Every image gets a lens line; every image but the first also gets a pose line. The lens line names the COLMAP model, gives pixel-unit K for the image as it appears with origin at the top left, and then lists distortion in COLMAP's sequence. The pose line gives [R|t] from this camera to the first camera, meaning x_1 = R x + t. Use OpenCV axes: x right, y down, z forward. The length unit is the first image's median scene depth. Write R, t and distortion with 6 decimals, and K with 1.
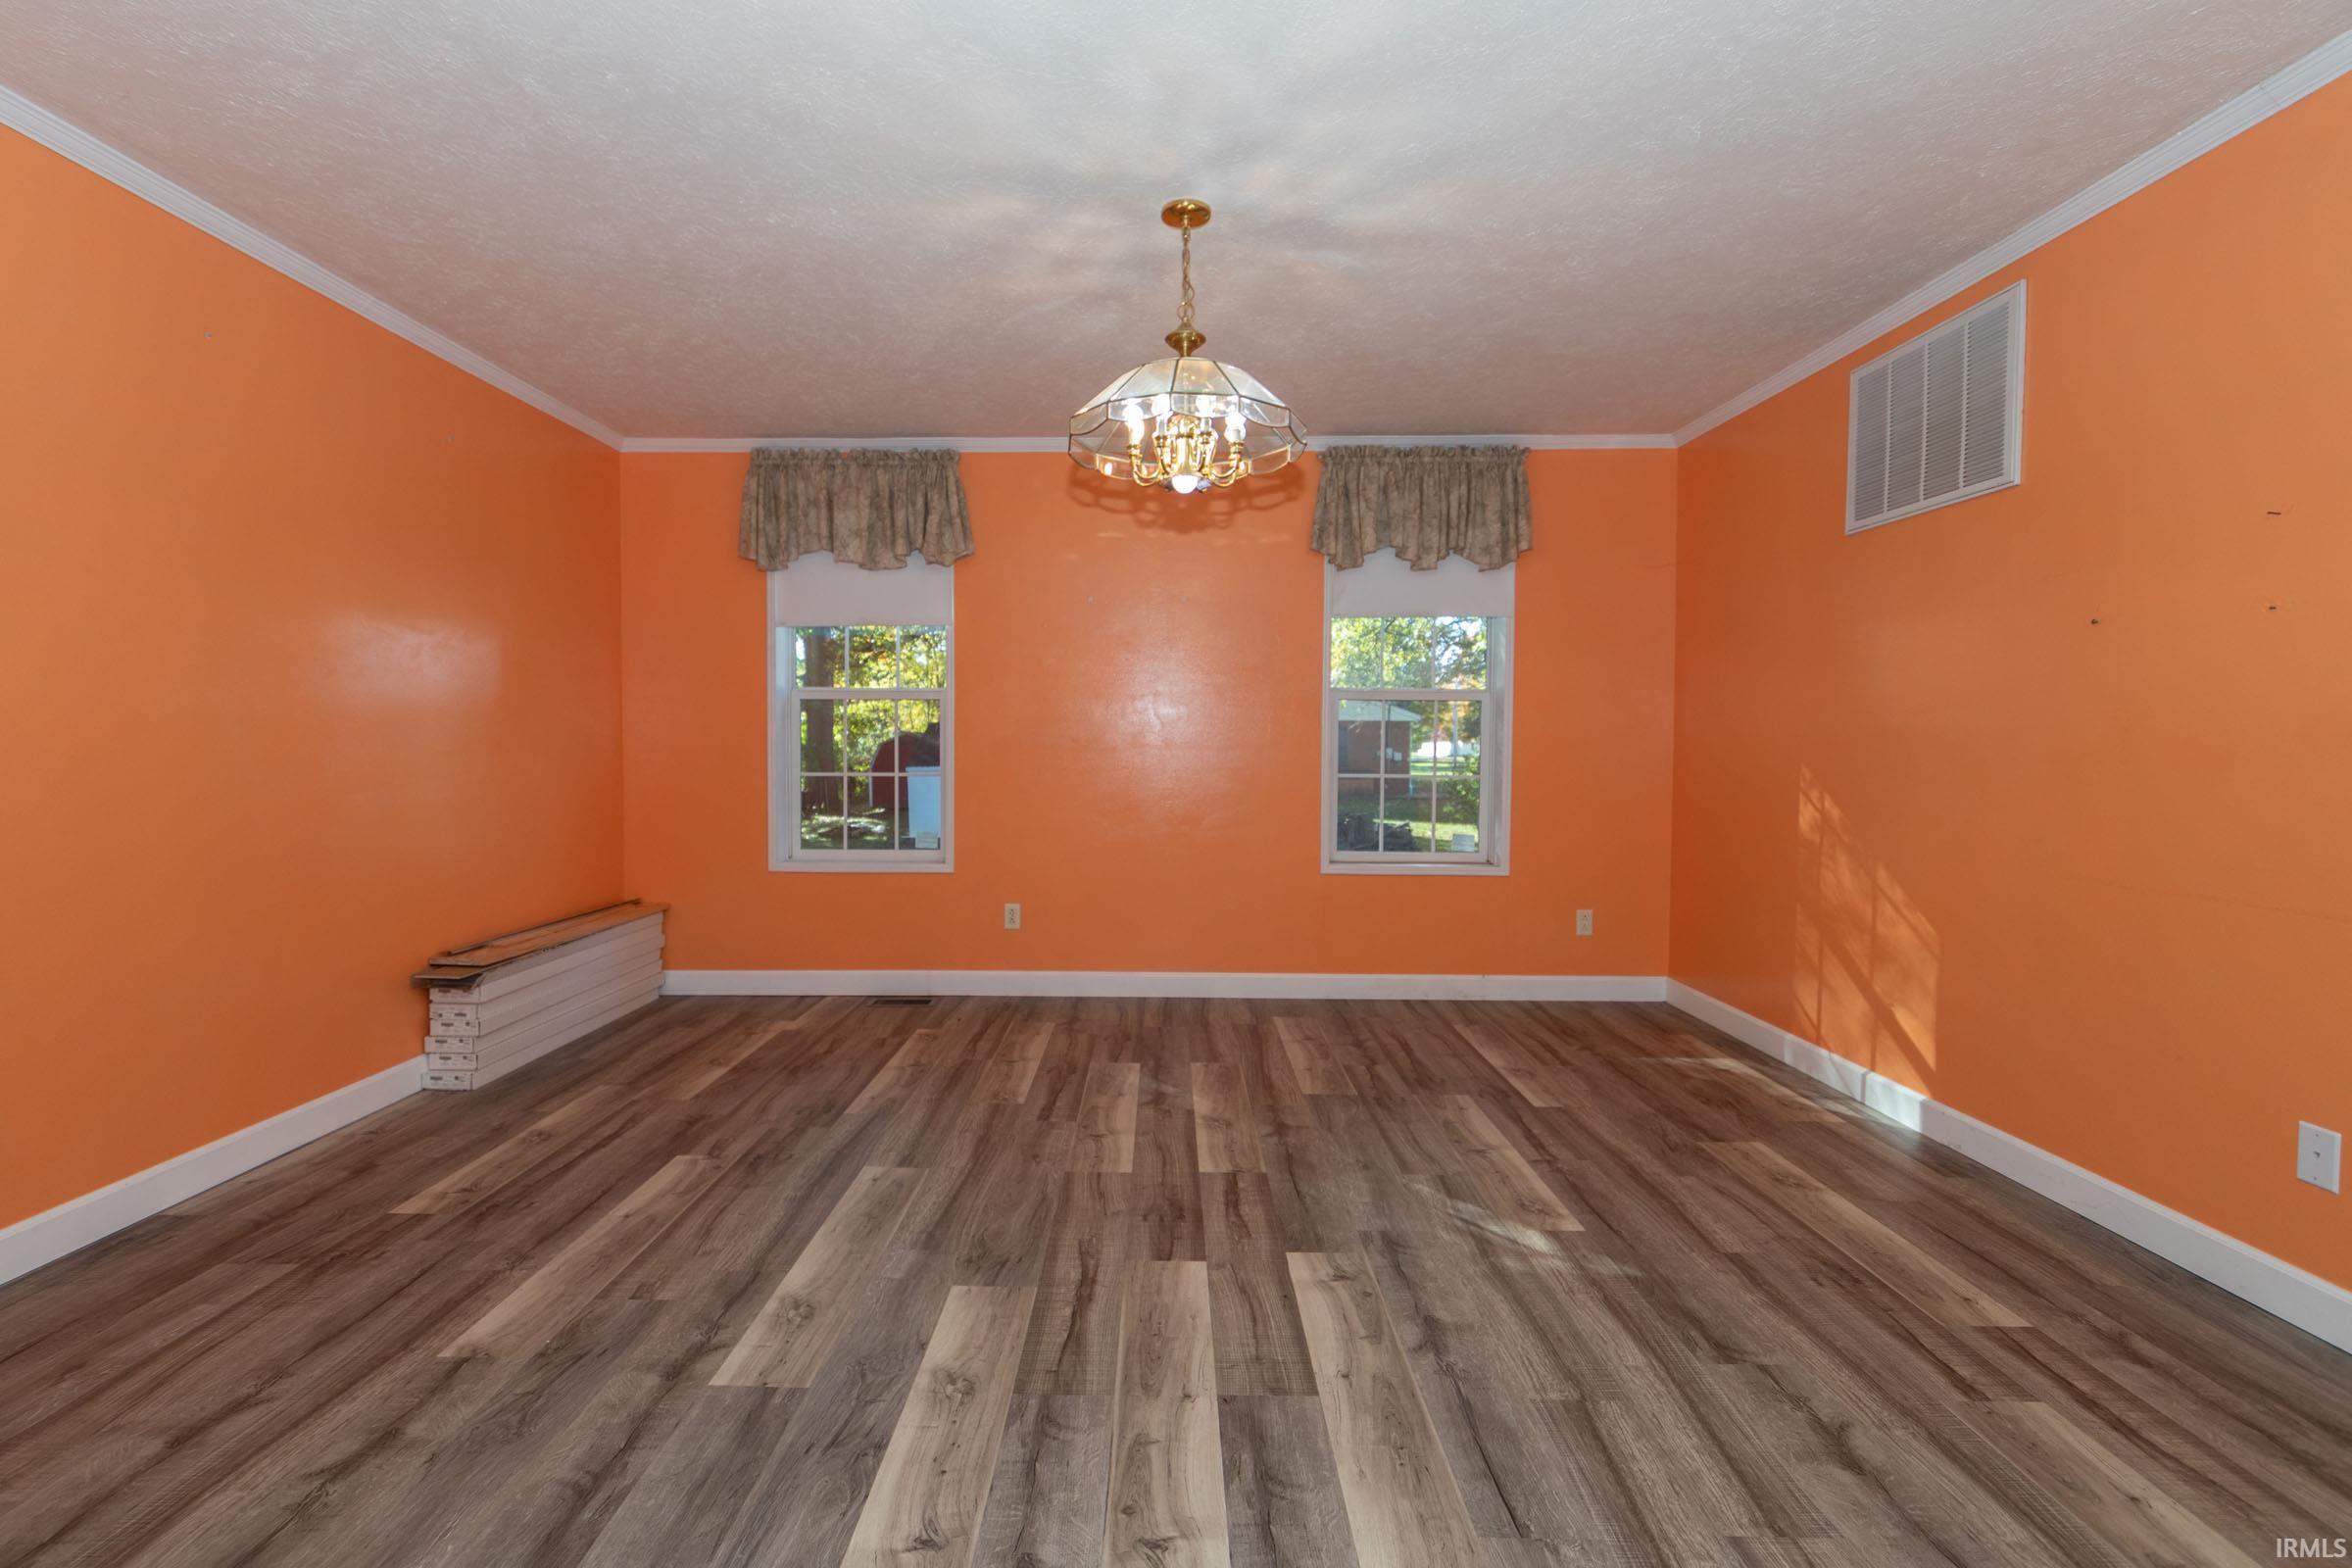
lens RADIAL K [[1046.3, 0, 1164.7], [0, 1046.3, 770.6], [0, 0, 1]] dist [0.002835, 0.000995]
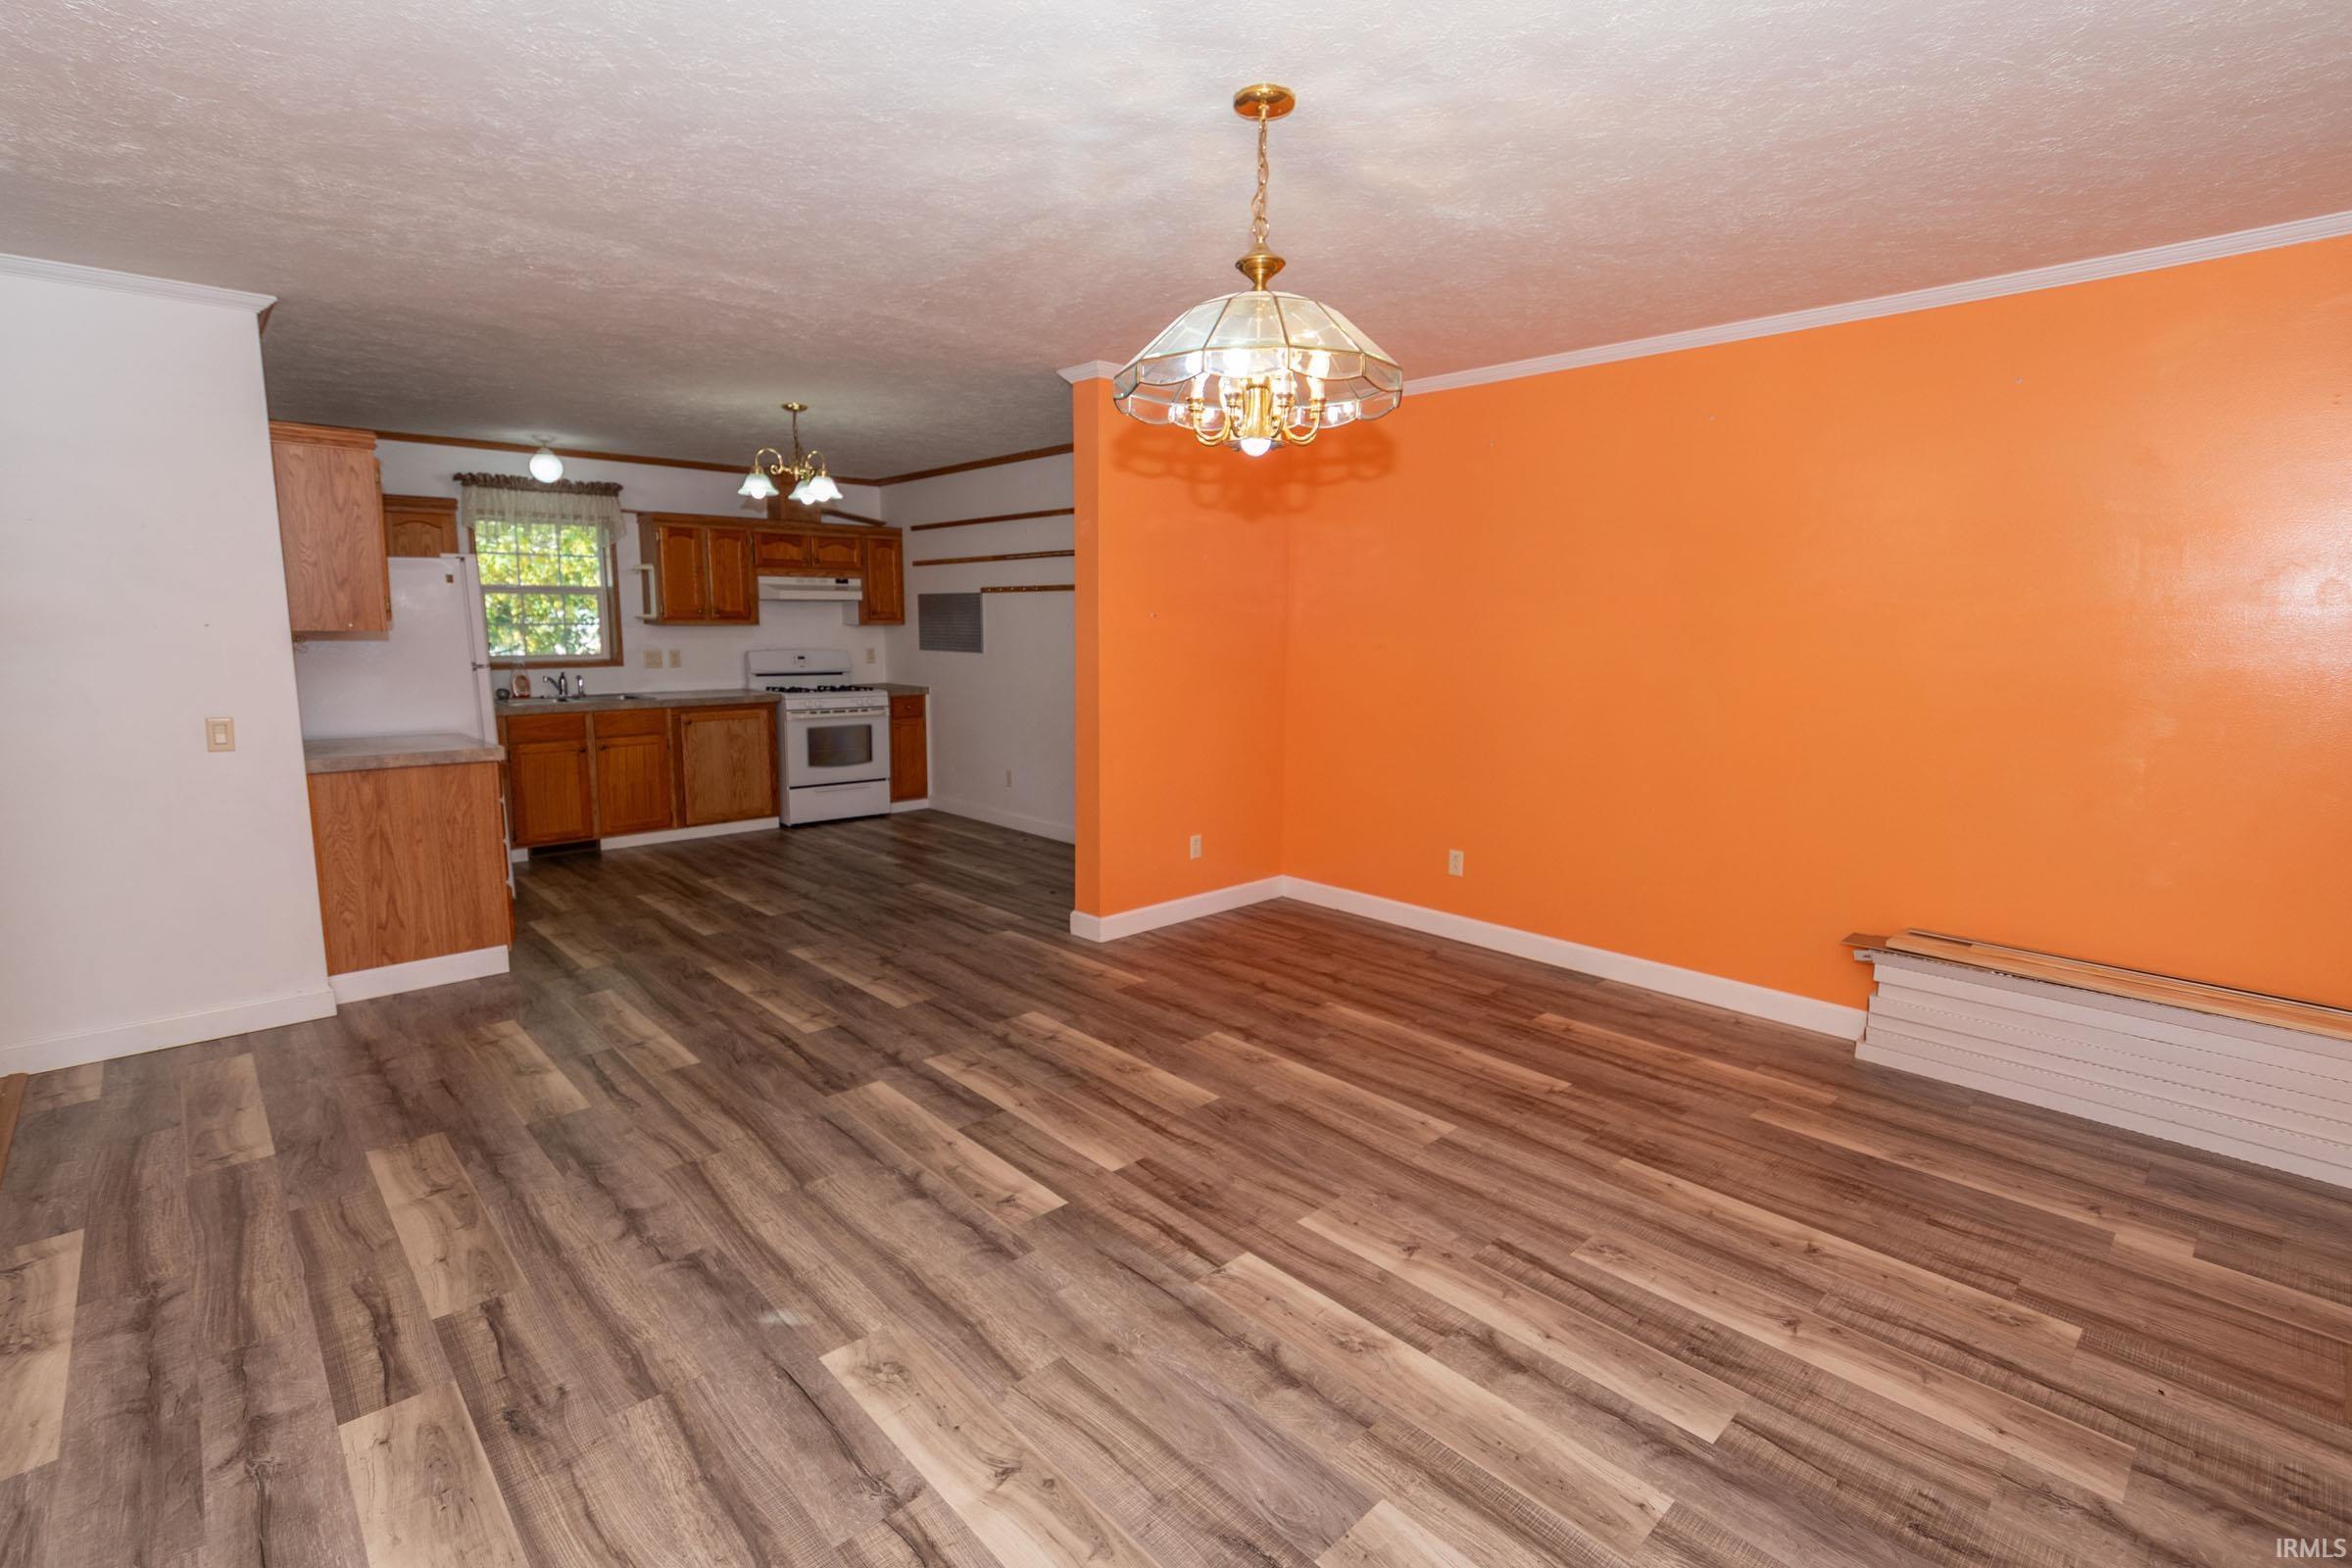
lens RADIAL K [[1046.3, 0, 1159.8], [0, 1046.3, 789.9], [0, 0, 1]] dist [0.002835, 0.000995]
pose [[-0.723305, 0.100232, -0.683215, 0.701354], [-0.029652, 0.983988, 0.175749, -0.159672], [0.689891, 0.147379, -0.708752, 1.644919]]
